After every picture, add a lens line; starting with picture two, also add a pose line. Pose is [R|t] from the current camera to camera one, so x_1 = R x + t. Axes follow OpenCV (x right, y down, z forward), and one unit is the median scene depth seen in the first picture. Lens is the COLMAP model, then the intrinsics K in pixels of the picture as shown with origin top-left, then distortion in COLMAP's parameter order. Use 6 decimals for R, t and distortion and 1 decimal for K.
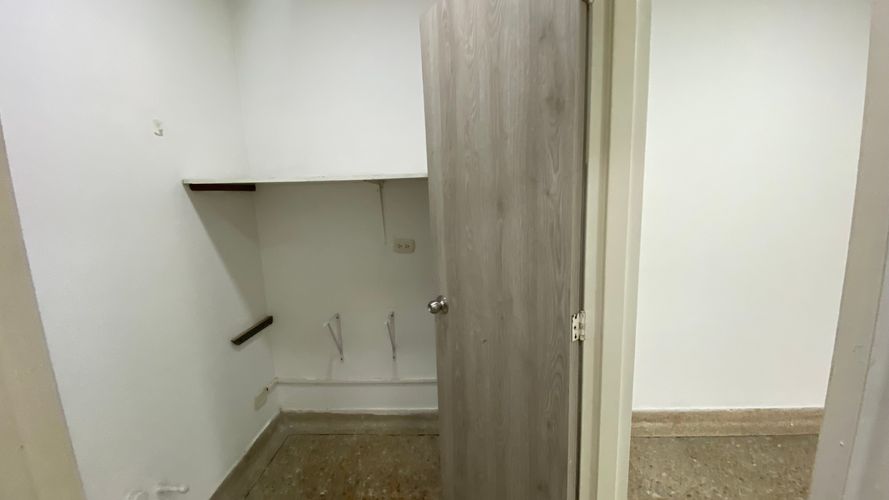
lens RADIAL K [[359.9, 0, 444.9], [0, 359.9, 247.7], [0, 0, 1]] dist [0.023183, -0.022193]
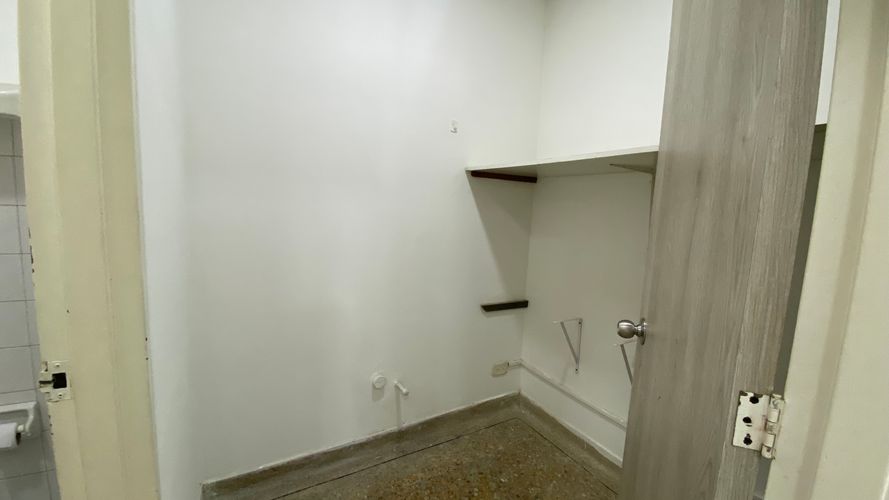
lens RADIAL K [[359.9, 0, 444.9], [0, 359.9, 247.7], [0, 0, 1]] dist [0.023183, -0.022193]
pose [[0.539856, 0.157096, -0.826968, 0.256064], [-0.199793, 0.978270, 0.055411, 0.028017], [0.817703, 0.135309, 0.559511, 0.199174]]
